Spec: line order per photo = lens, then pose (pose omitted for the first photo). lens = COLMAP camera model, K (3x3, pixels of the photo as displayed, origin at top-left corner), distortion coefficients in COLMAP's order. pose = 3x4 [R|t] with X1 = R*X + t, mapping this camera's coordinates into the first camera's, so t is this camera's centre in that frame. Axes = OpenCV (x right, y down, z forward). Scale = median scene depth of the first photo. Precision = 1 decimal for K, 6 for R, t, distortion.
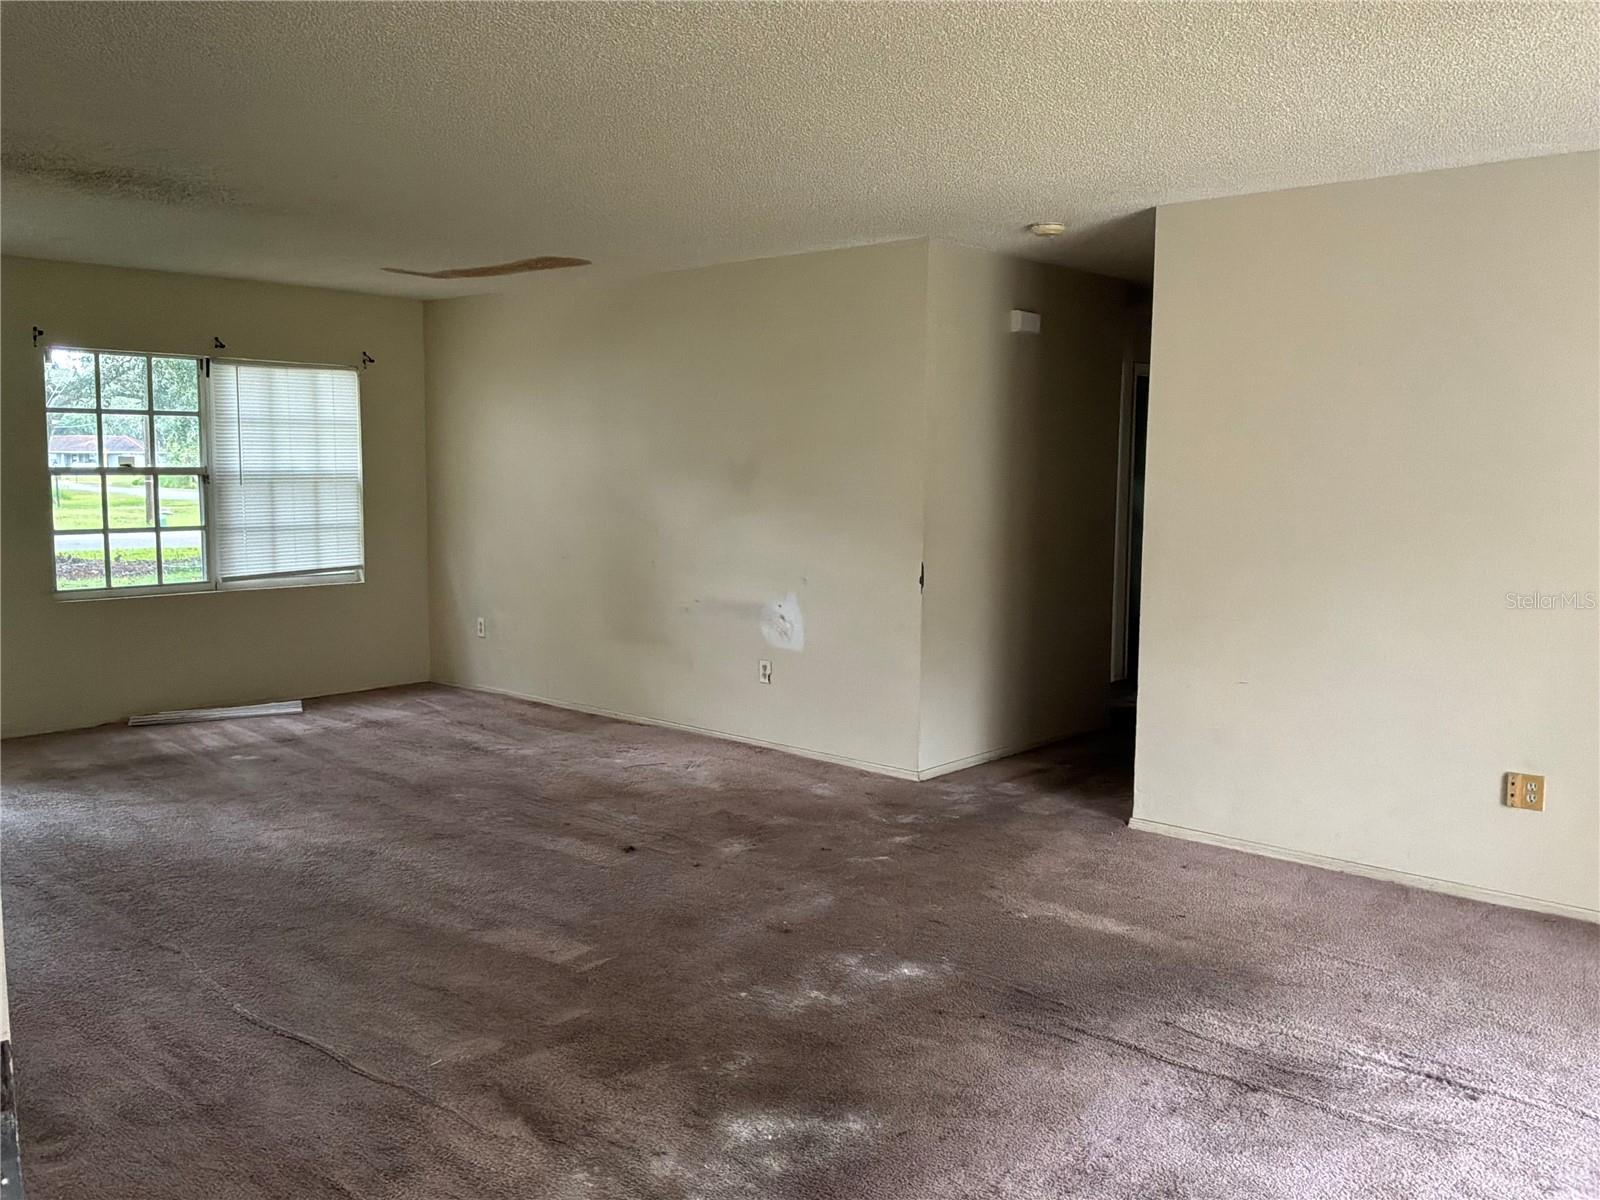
lens RADIAL K [[1325.5, 0, 800.0], [0, 1325.5, 600.0], [0, 0, 1]] dist [0.087738, -0.143913]
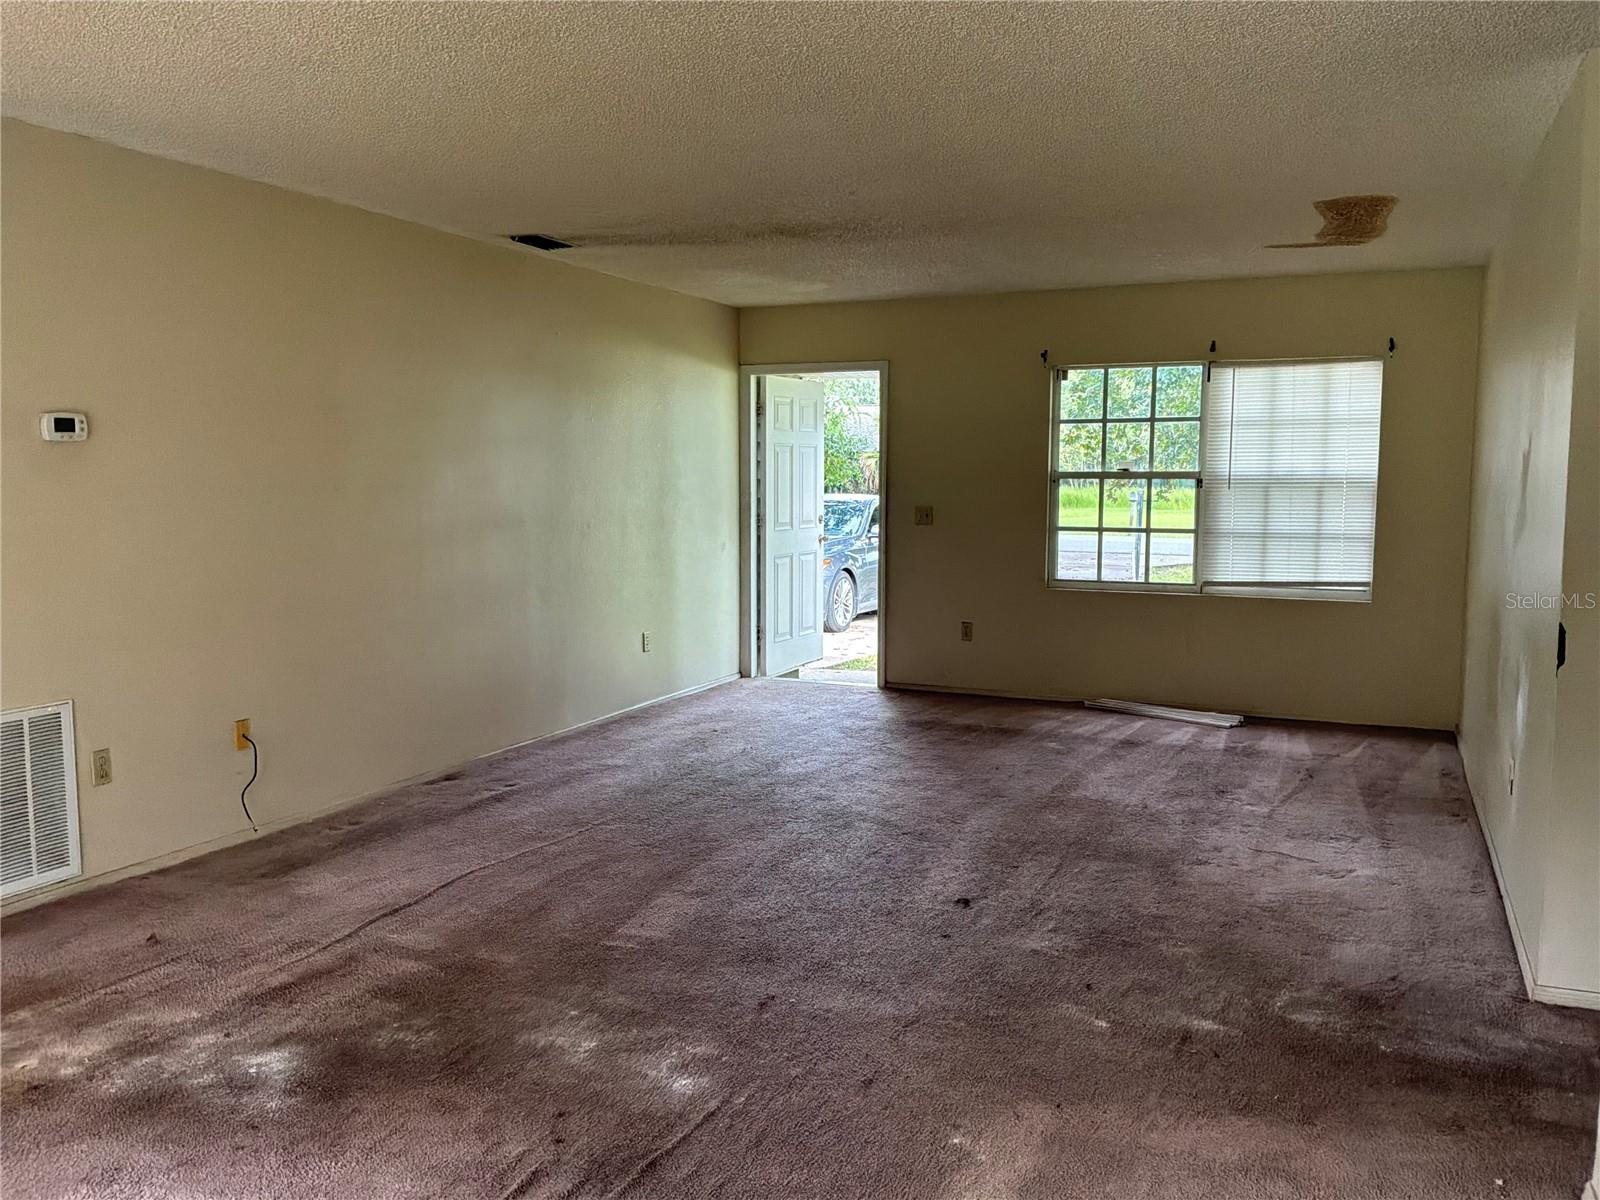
lens RADIAL K [[1325.5, 0, 800.0], [0, 1325.5, 600.0], [0, 0, 1]] dist [0.087738, -0.143913]
pose [[0.307430, 0.086789, -0.947605, 0.448495], [-0.098397, 0.993393, 0.059060, -0.033984], [0.946470, 0.075084, 0.313939, 0.425140]]
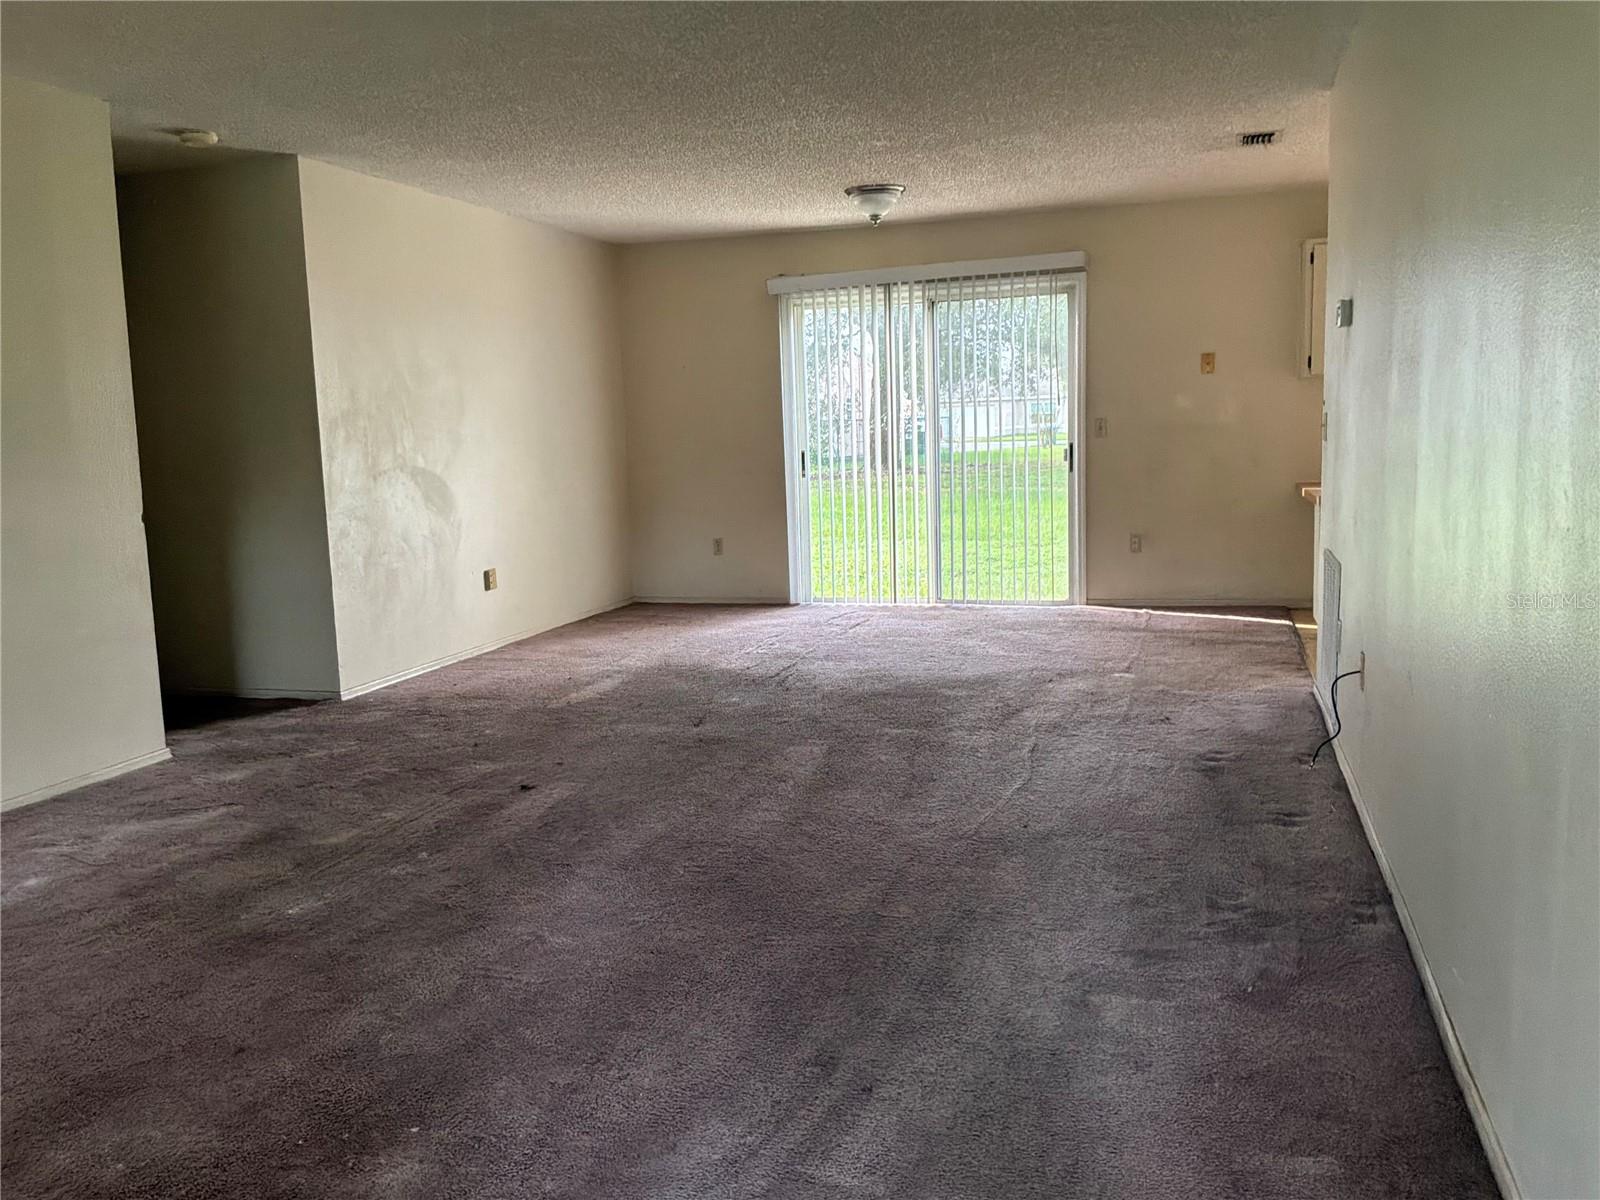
lens RADIAL K [[1325.5, 0, 800.0], [0, 1325.5, 600.0], [0, 0, 1]] dist [0.087738, -0.143913]
pose [[-0.398632, -0.121930, 0.908970, -0.703047], [0.129190, 0.973774, 0.187280, -0.058415], [-0.907966, 0.192085, -0.372425, 0.794232]]
